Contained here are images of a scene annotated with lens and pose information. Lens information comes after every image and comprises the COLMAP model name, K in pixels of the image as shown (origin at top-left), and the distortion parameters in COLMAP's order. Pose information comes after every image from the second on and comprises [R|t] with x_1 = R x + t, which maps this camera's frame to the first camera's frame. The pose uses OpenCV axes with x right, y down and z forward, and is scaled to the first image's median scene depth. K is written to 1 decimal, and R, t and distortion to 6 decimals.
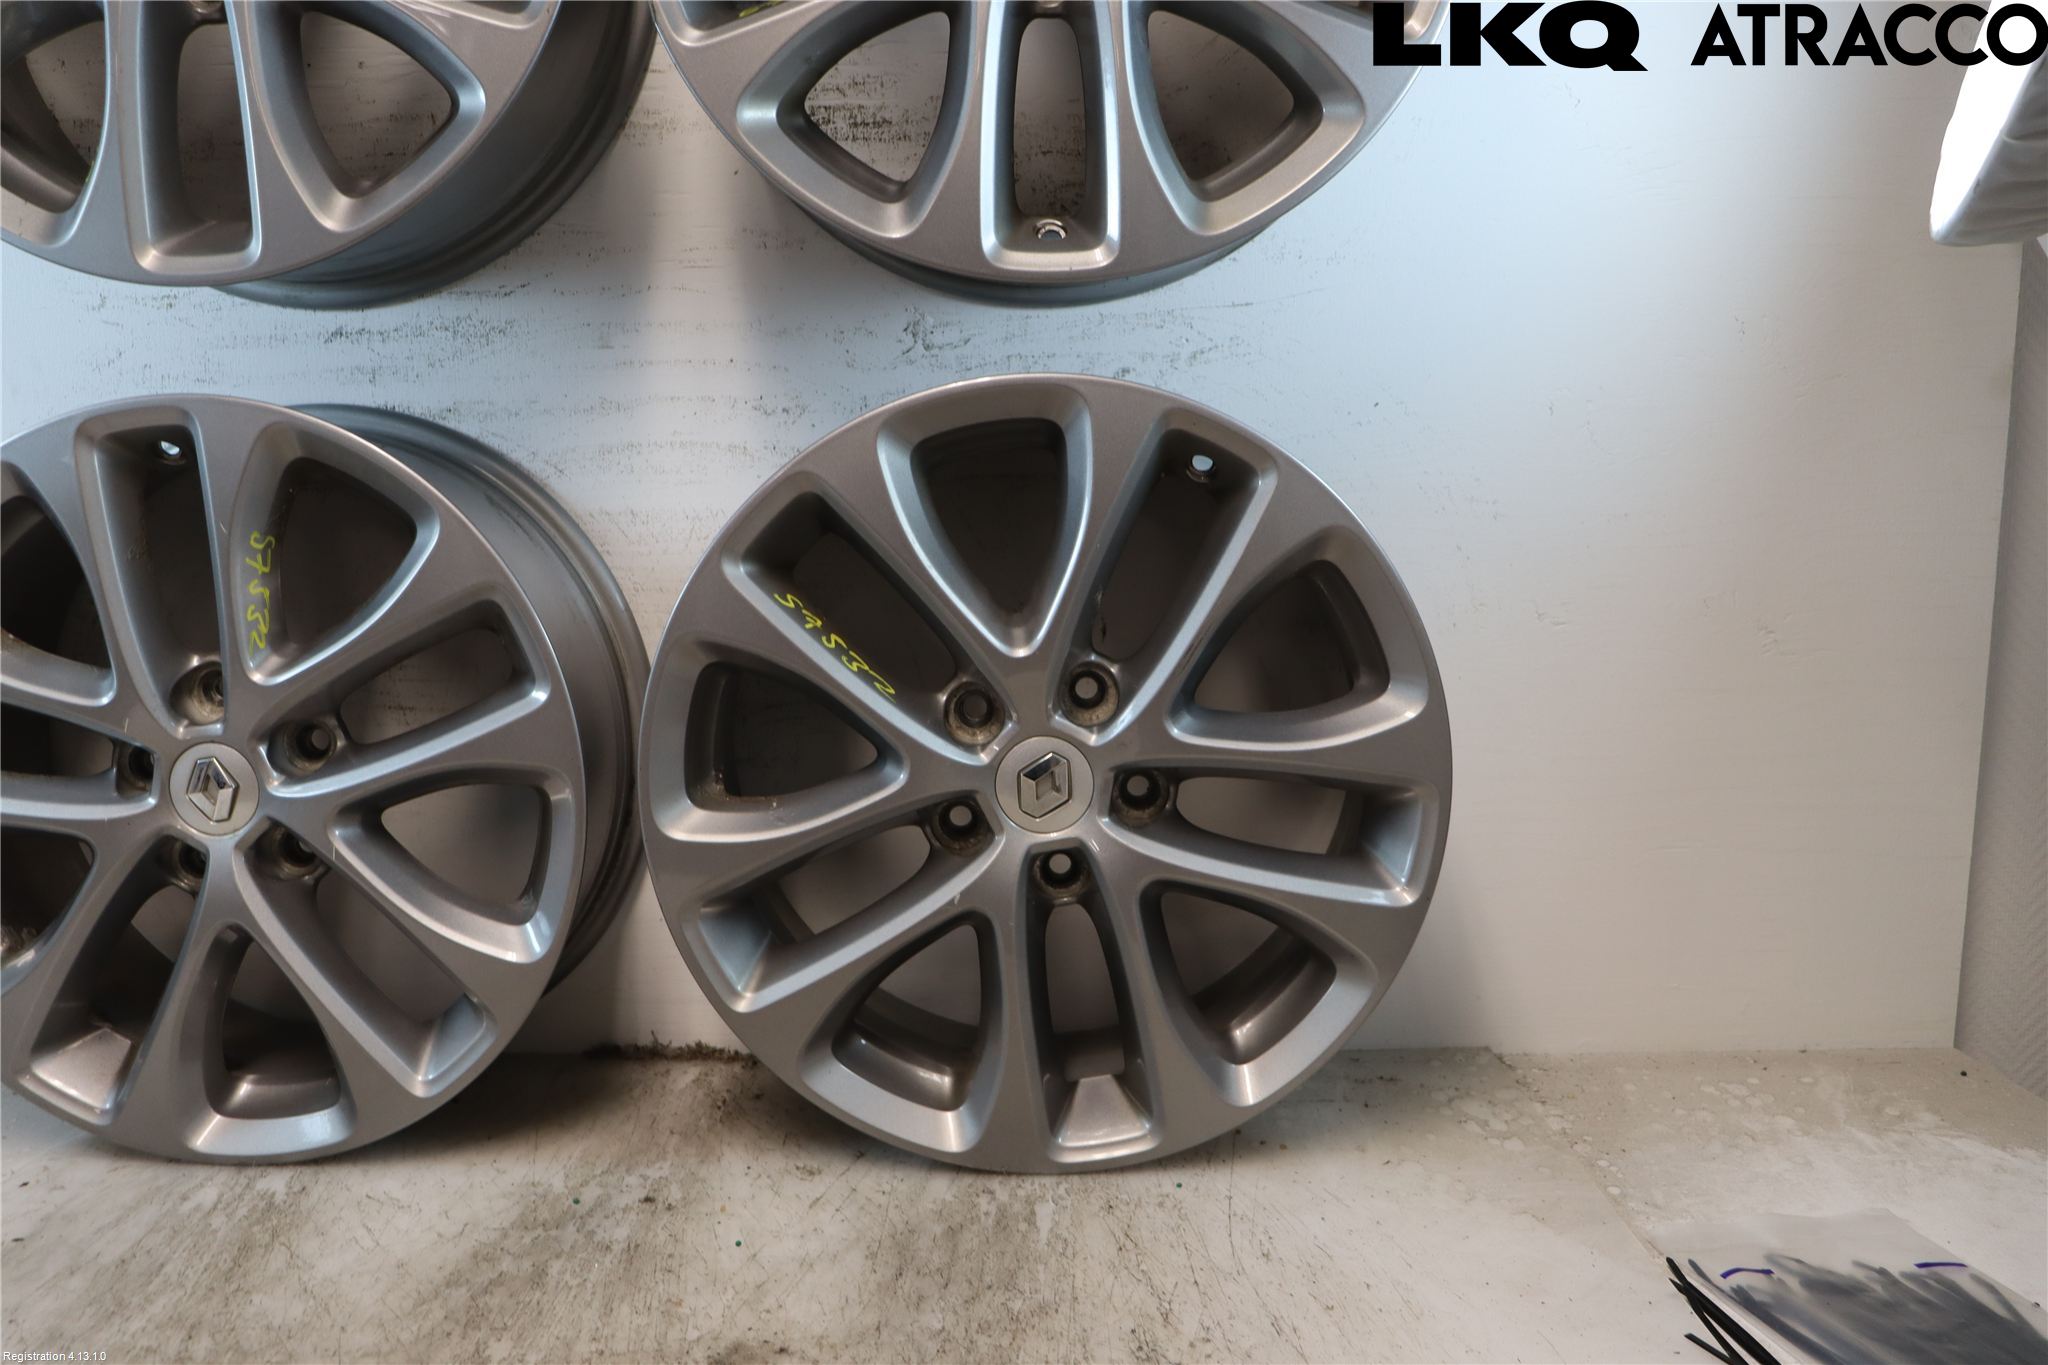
lens RADIAL K [[1744.9, 0, 1025.7], [0, 1744.9, 713.1], [0, 0, 1]] dist [-0.183009, 0.182313]
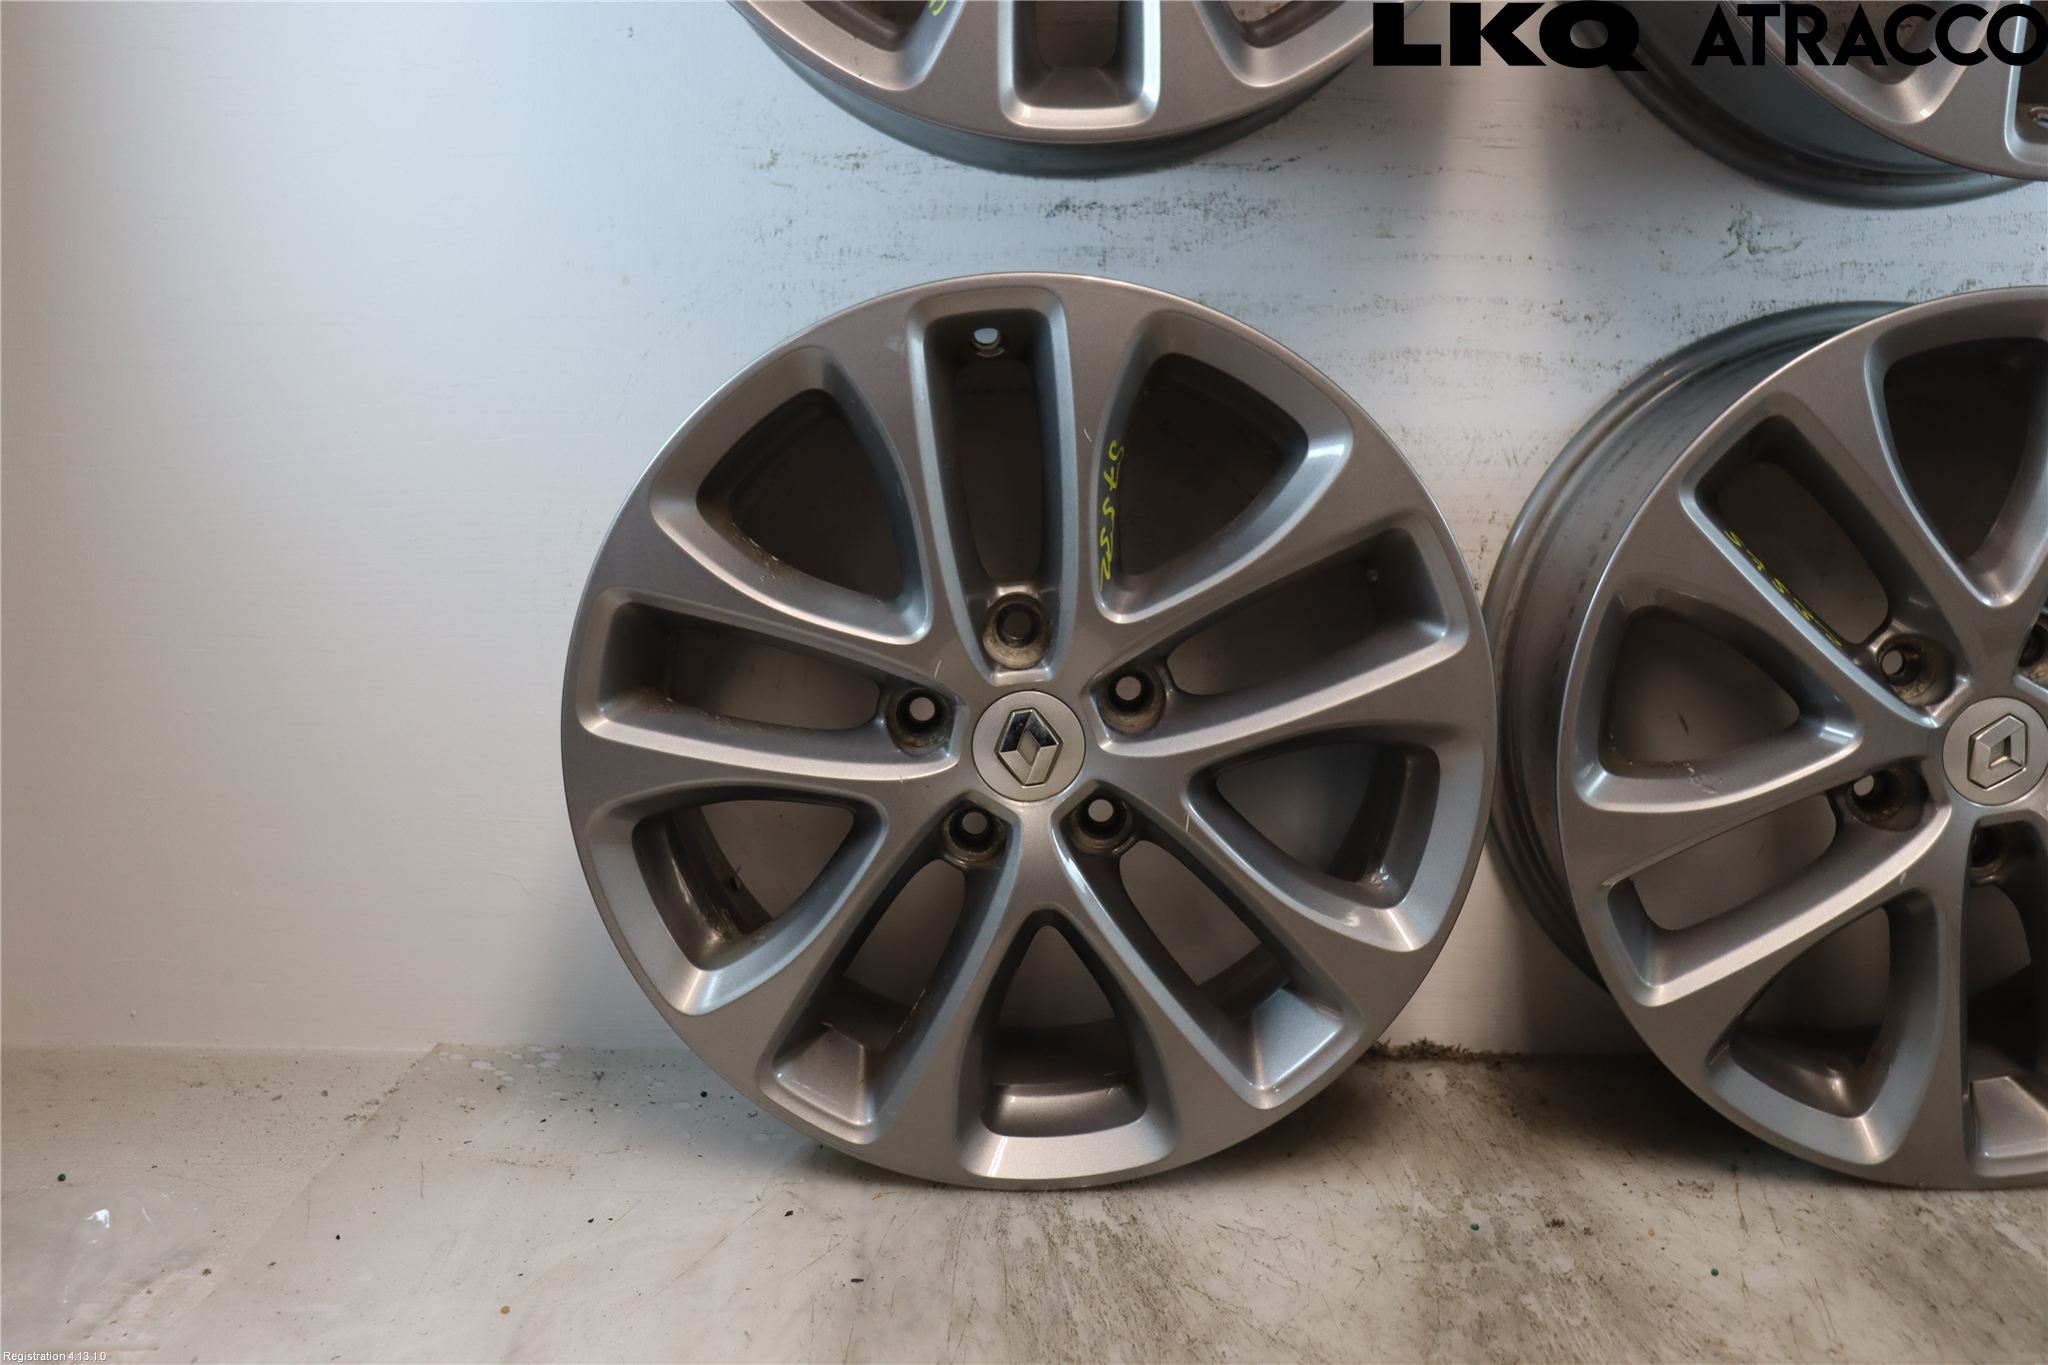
lens RADIAL K [[1974.7, 0, 1015.9], [0, 1974.7, 703.8], [0, 0, 1]] dist [-0.140126, 0.210701]
pose [[0.999778, 0.013917, 0.015812, -0.444567], [-0.014264, 0.999655, 0.022060, 0.002289], [-0.015500, -0.022280, 0.999632, 0.018251]]
